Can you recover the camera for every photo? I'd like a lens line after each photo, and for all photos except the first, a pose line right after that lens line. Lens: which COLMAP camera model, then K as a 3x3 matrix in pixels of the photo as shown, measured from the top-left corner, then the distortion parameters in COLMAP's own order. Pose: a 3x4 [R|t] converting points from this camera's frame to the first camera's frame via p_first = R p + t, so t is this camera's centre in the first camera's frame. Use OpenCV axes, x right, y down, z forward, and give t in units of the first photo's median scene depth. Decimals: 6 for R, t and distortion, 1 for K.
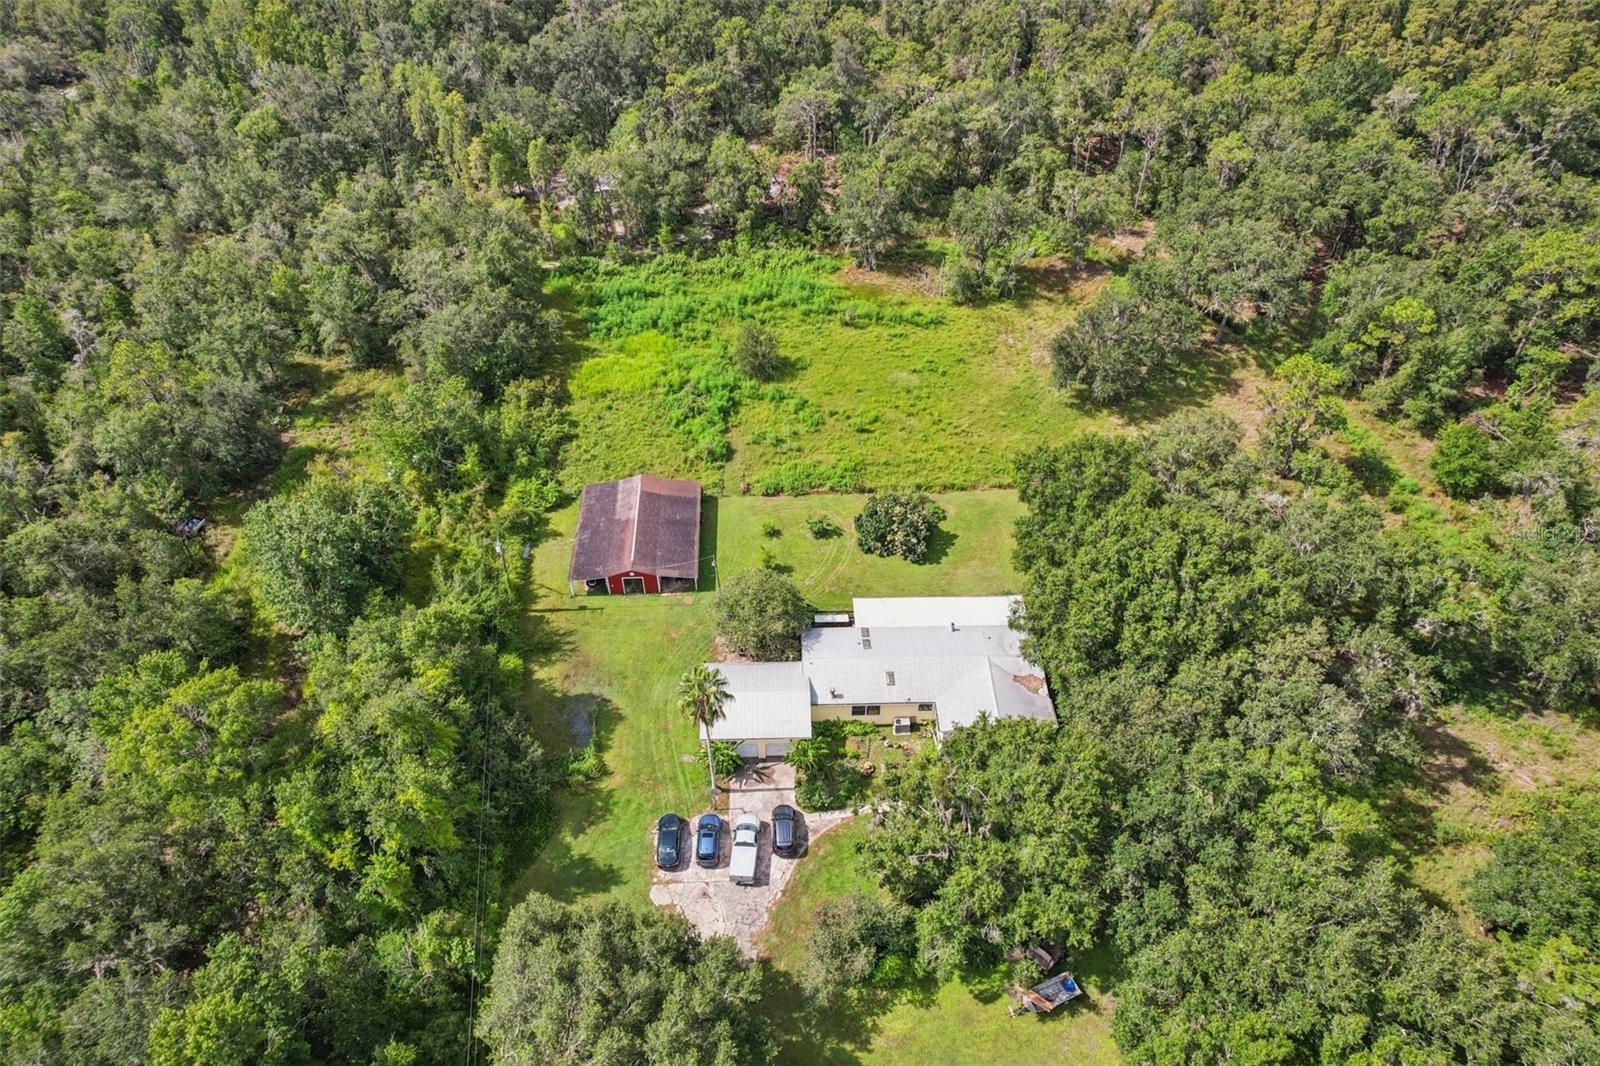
lens RADIAL K [[1064.8, 0, 800.0], [0, 1064.8, 533.0], [0, 0, 1]] dist [-0.054915, -0.000507]
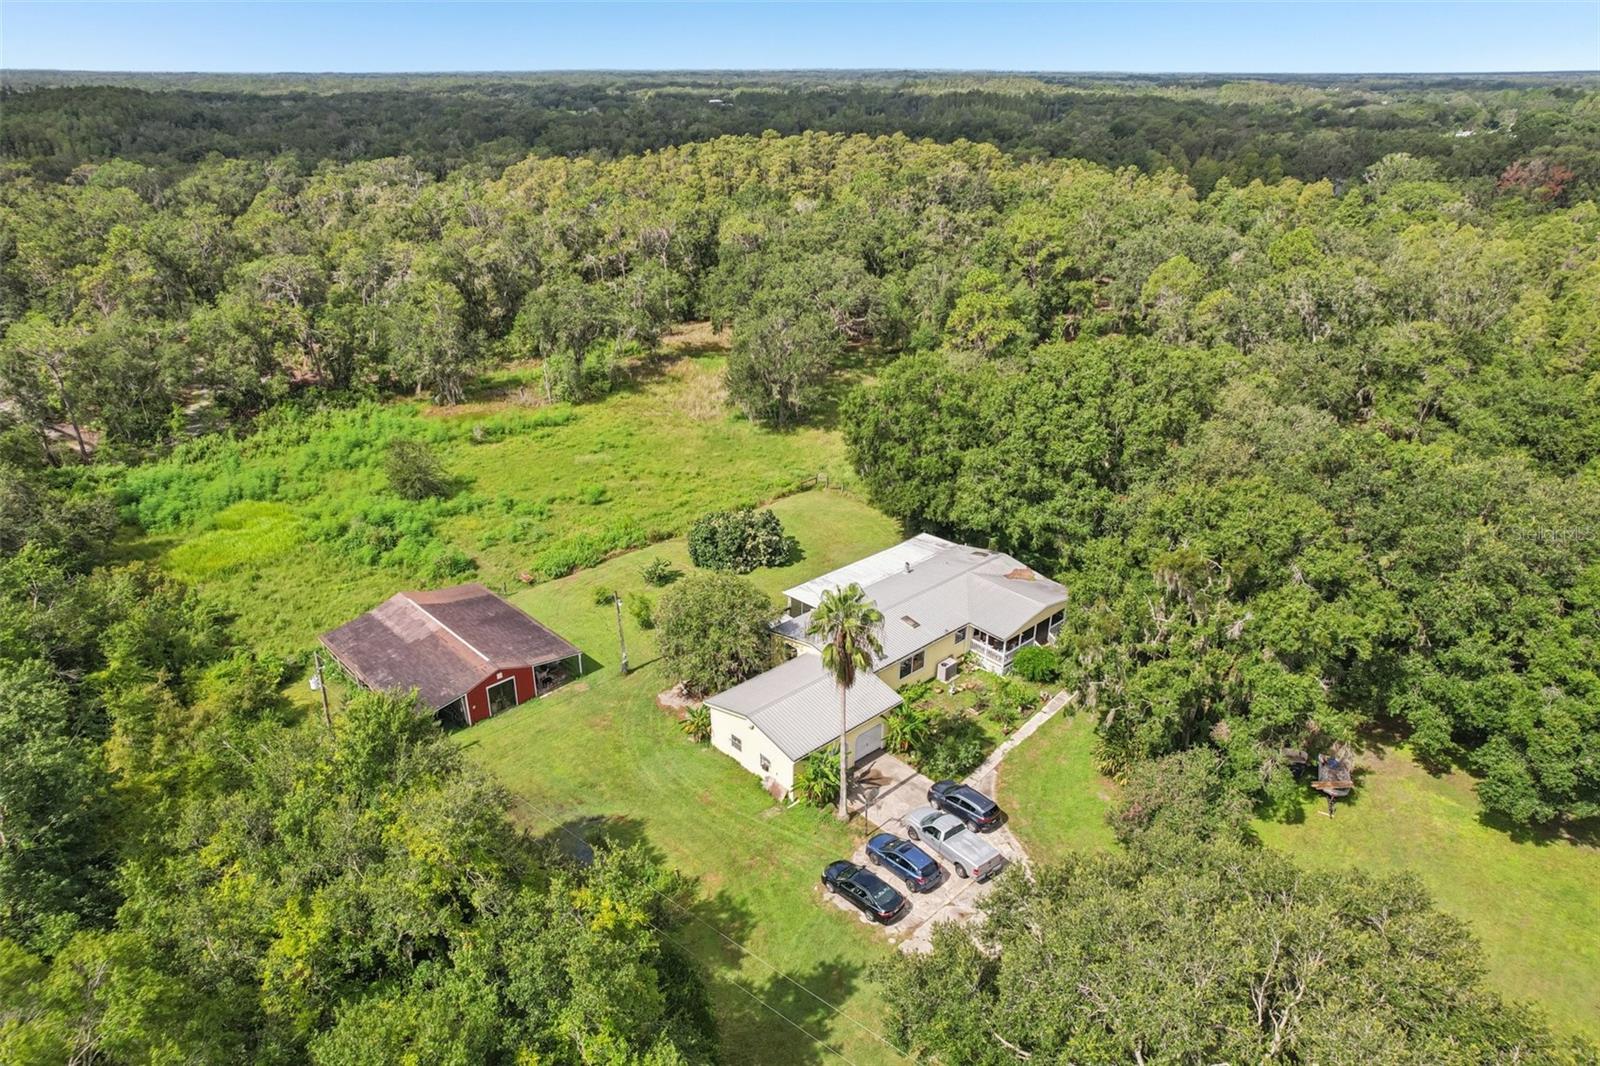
lens RADIAL K [[1064.8, 0, 800.0], [0, 1064.8, 533.0], [0, 0, 1]] dist [-0.054915, -0.000507]
pose [[0.738772, -0.258236, 0.622520, -0.383601], [0.445019, 0.880593, -0.162832, 0.142493], [-0.506137, 0.397329, 0.765477, 0.331465]]
